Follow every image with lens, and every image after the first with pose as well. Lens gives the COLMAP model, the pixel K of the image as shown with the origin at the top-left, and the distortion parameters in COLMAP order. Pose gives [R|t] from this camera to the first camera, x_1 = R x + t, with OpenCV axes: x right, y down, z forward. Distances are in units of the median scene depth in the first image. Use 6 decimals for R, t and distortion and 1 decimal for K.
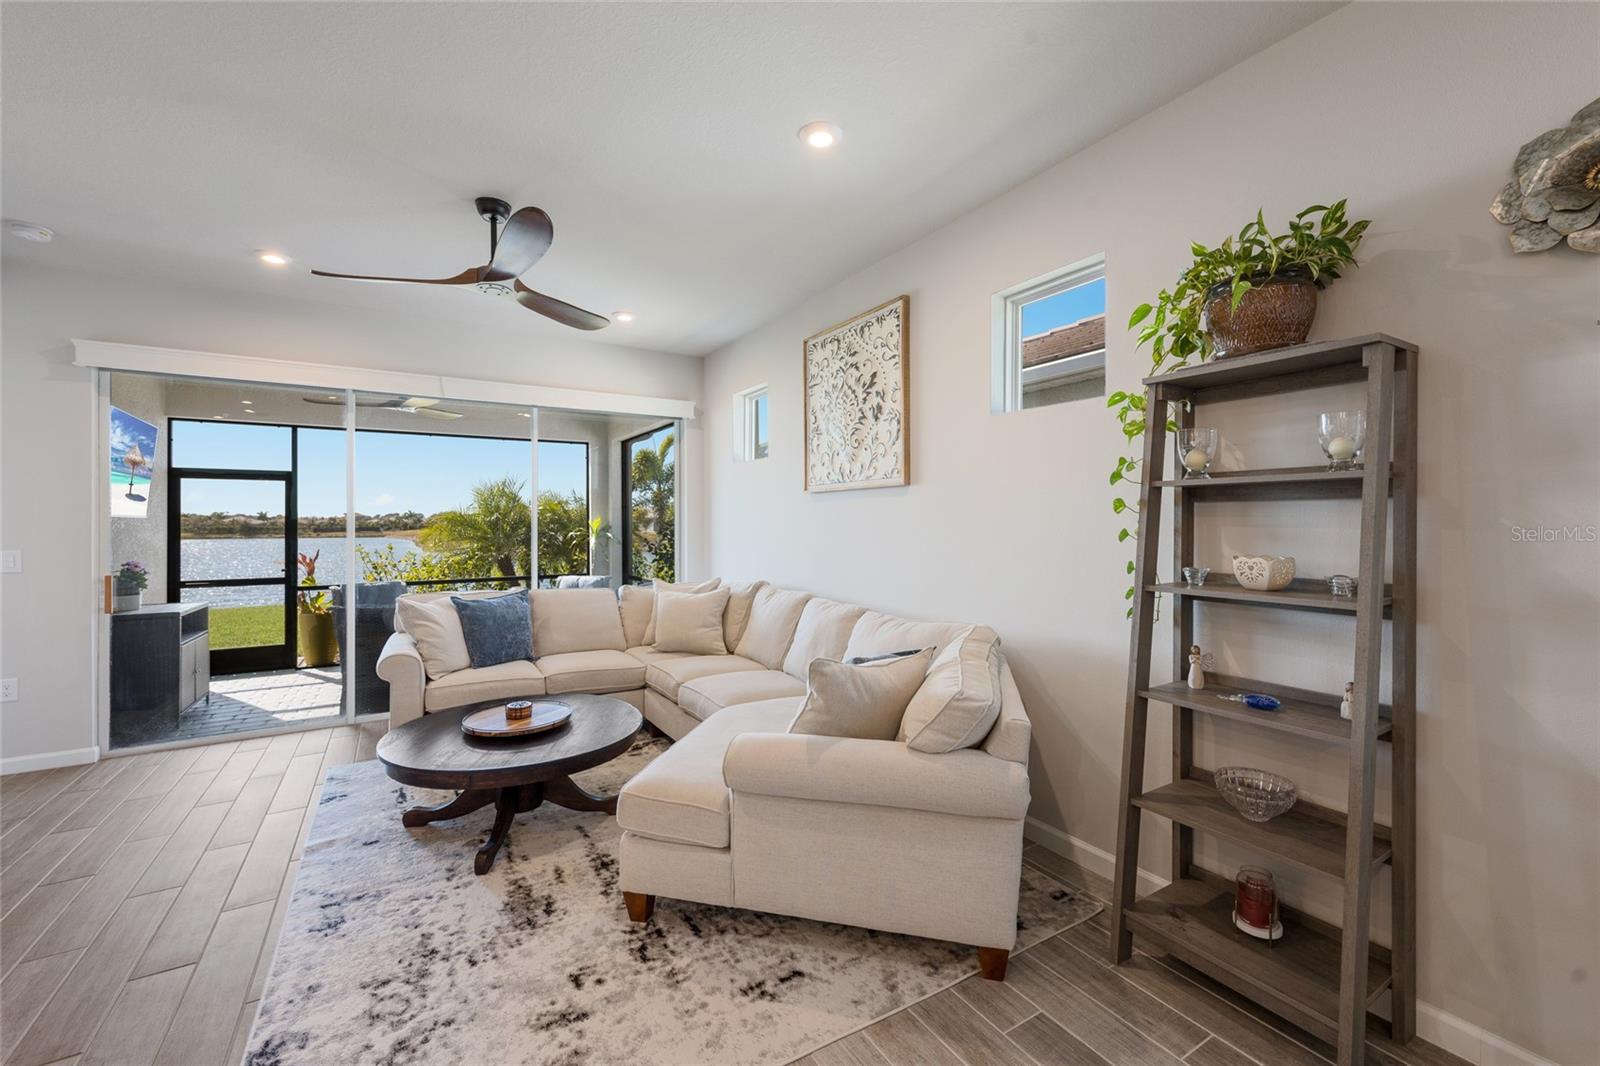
lens RADIAL K [[654.6, 0, 809.5], [0, 654.6, 522.4], [0, 0, 1]] dist [0.005464, -0.000100]
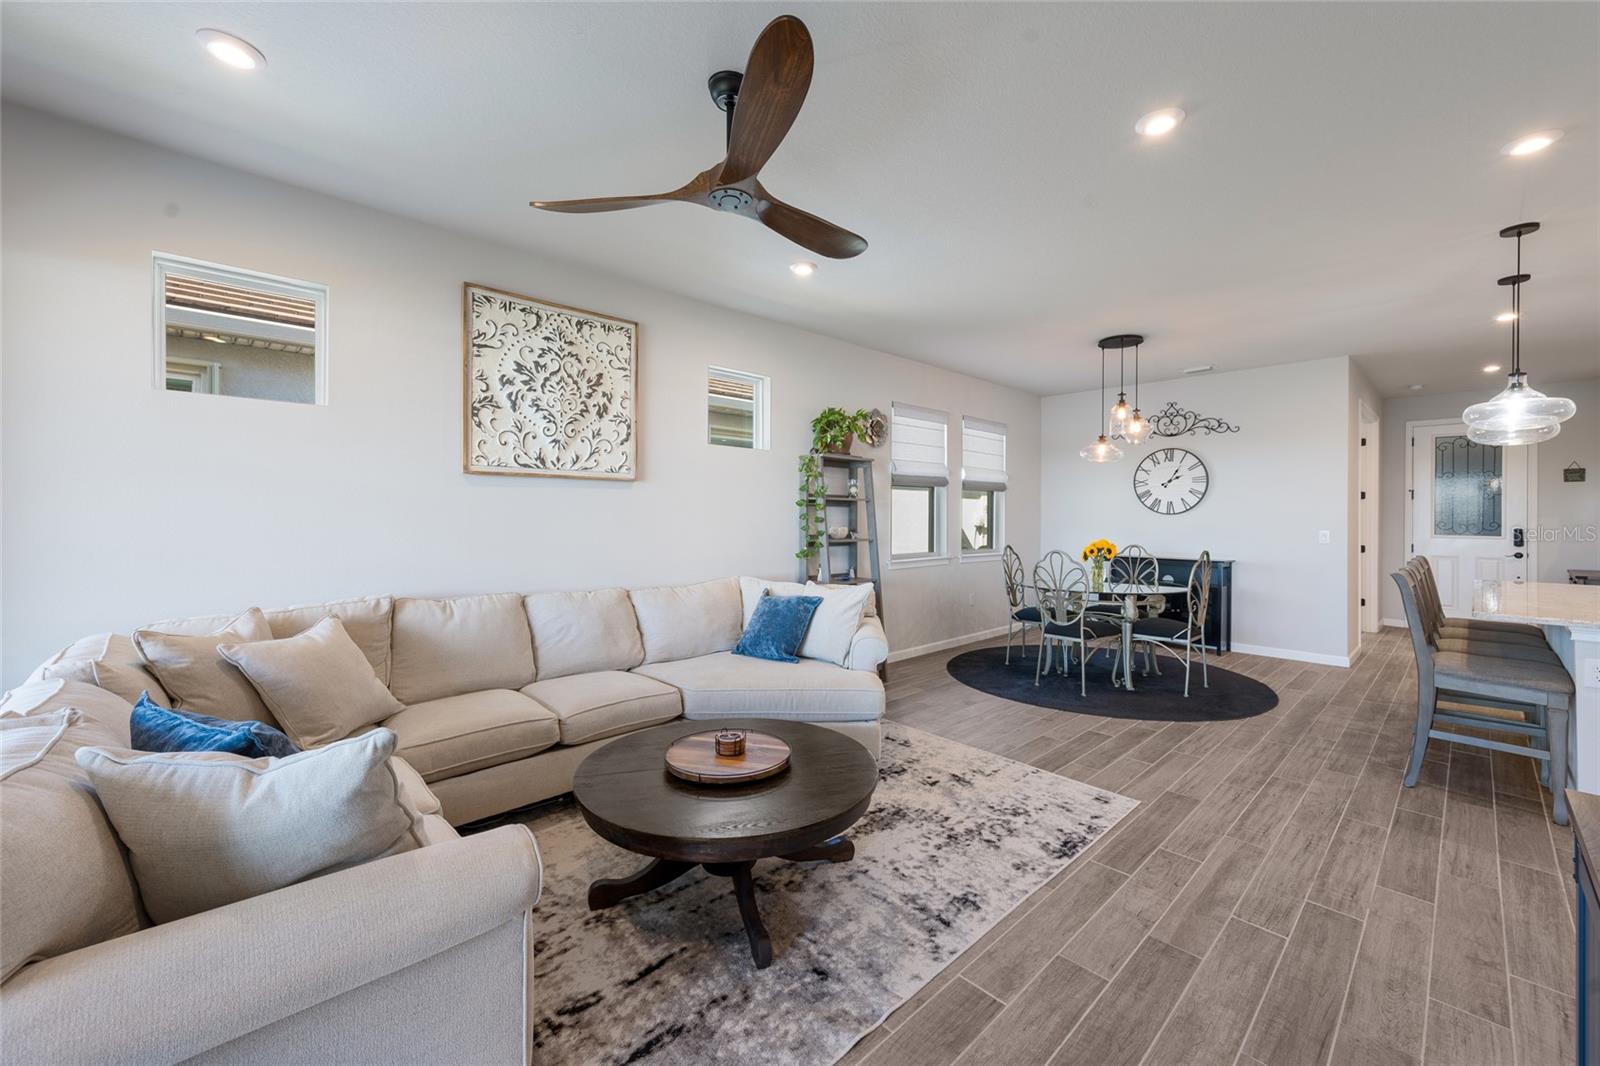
lens RADIAL K [[627.8, 0, 805.7], [0, 627.8, 521.6], [0, 0, 1]] dist [0.006337, 0.000340]
pose [[-0.193529, -0.007274, 0.981067, -1.016883], [-0.006752, 0.999959, 0.006082, 0.007975], [-0.981071, -0.005447, -0.193571, 0.889751]]
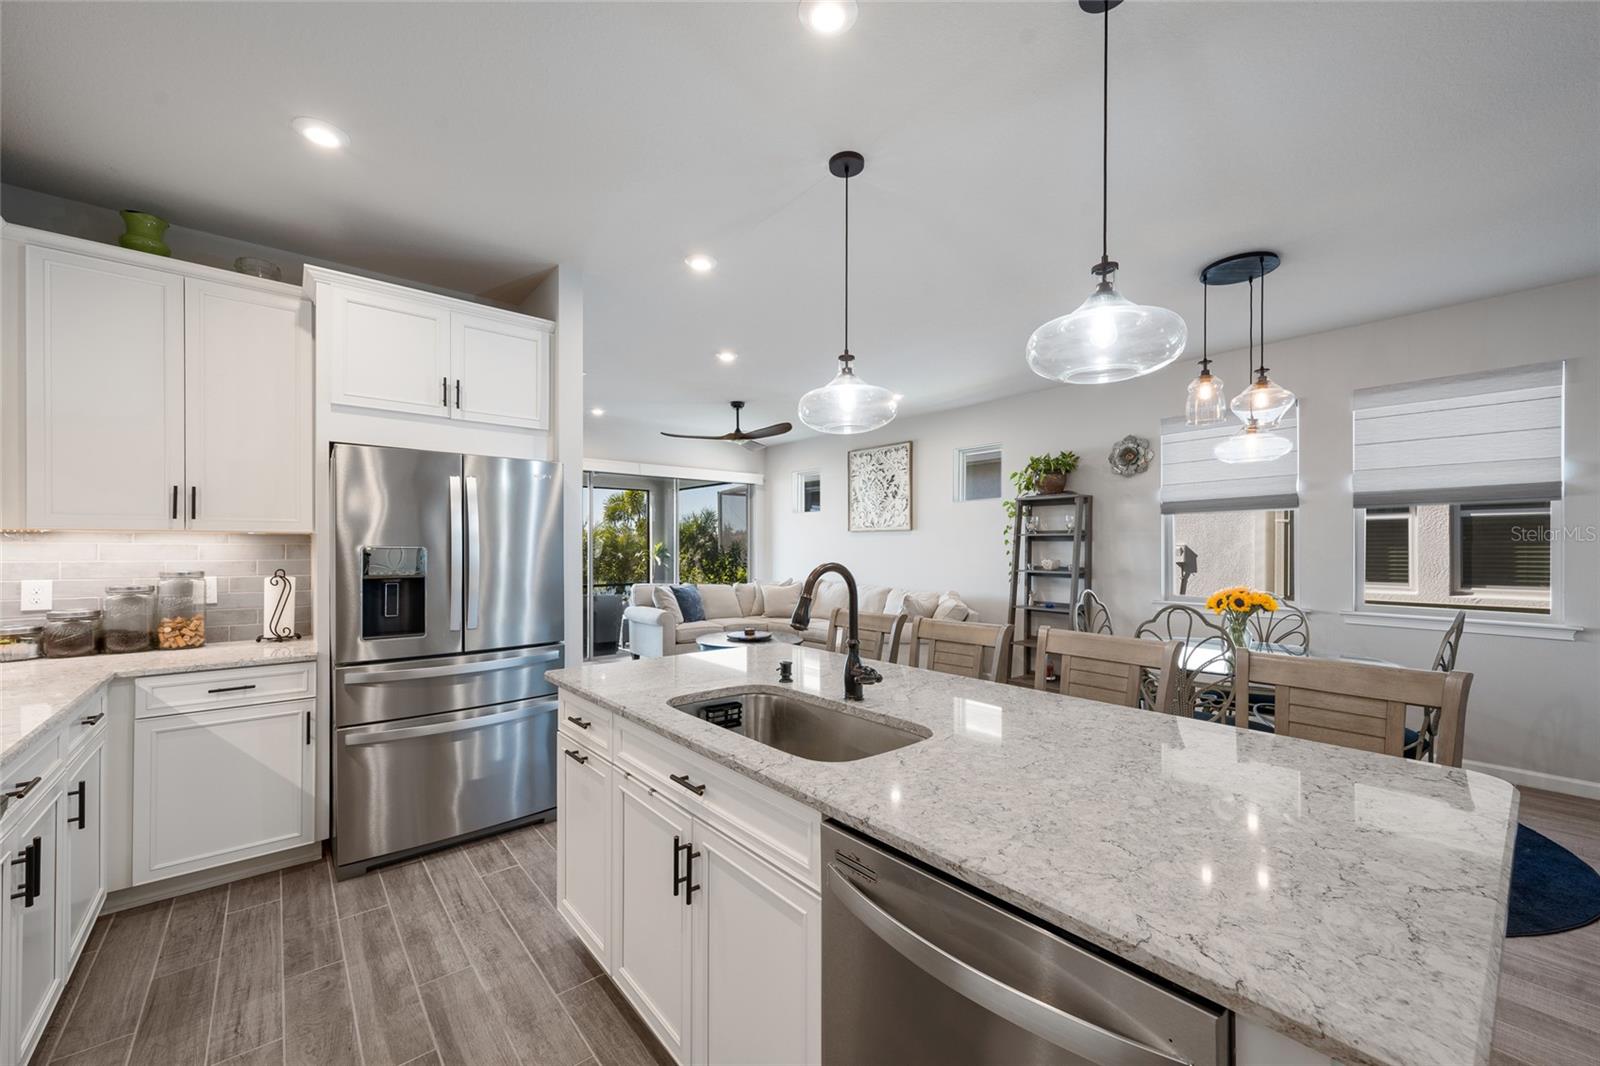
lens RADIAL K [[627.8, 0, 803.4], [0, 627.8, 548.0], [0, 0, 1]] dist [0.006337, 0.000340]
pose [[0.990410, 0.004552, 0.138085, -0.465916], [-0.004803, 0.999987, 0.001489, -0.000367], [-0.138077, -0.002138, 0.990419, -0.946224]]
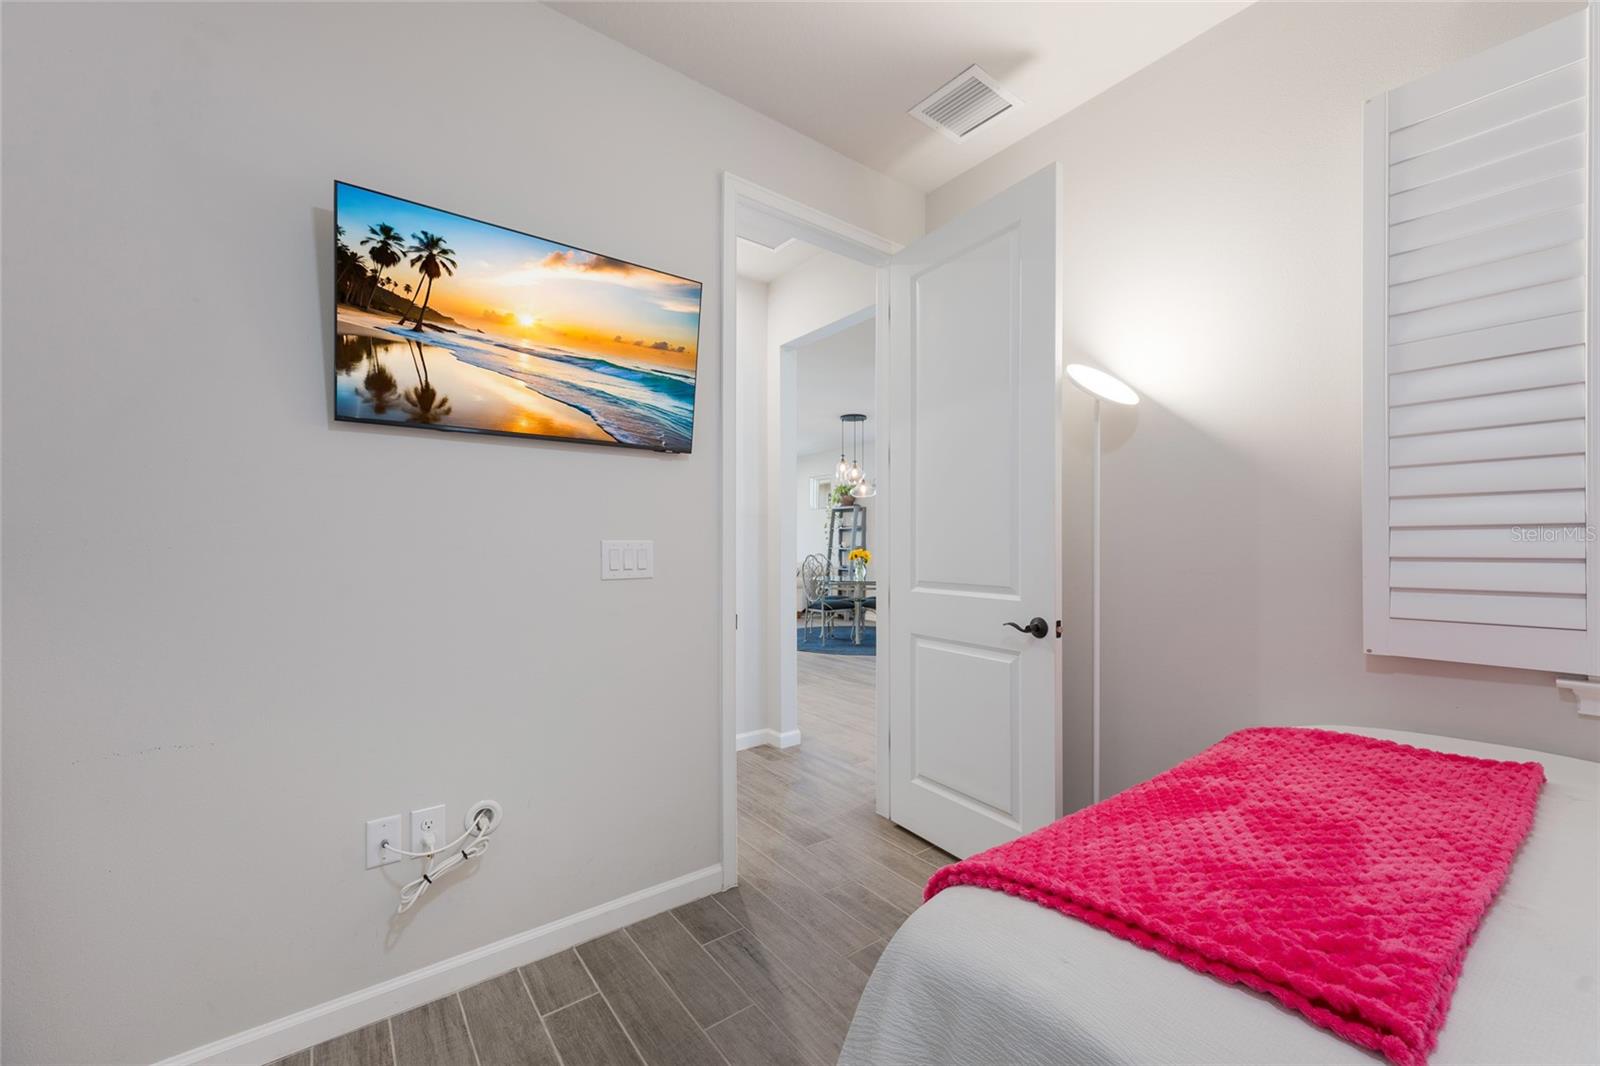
lens RADIAL K [[627.8, 0, 799.1], [0, 627.8, 539.7], [0, 0, 1]] dist [0.006337, 0.000340]
pose [[0.996555, 0.003149, 0.082877, -0.086178], [-0.002771, 0.999985, -0.004671, 0.032515], [-0.082890, 0.004425, 0.996549, -2.333364]]
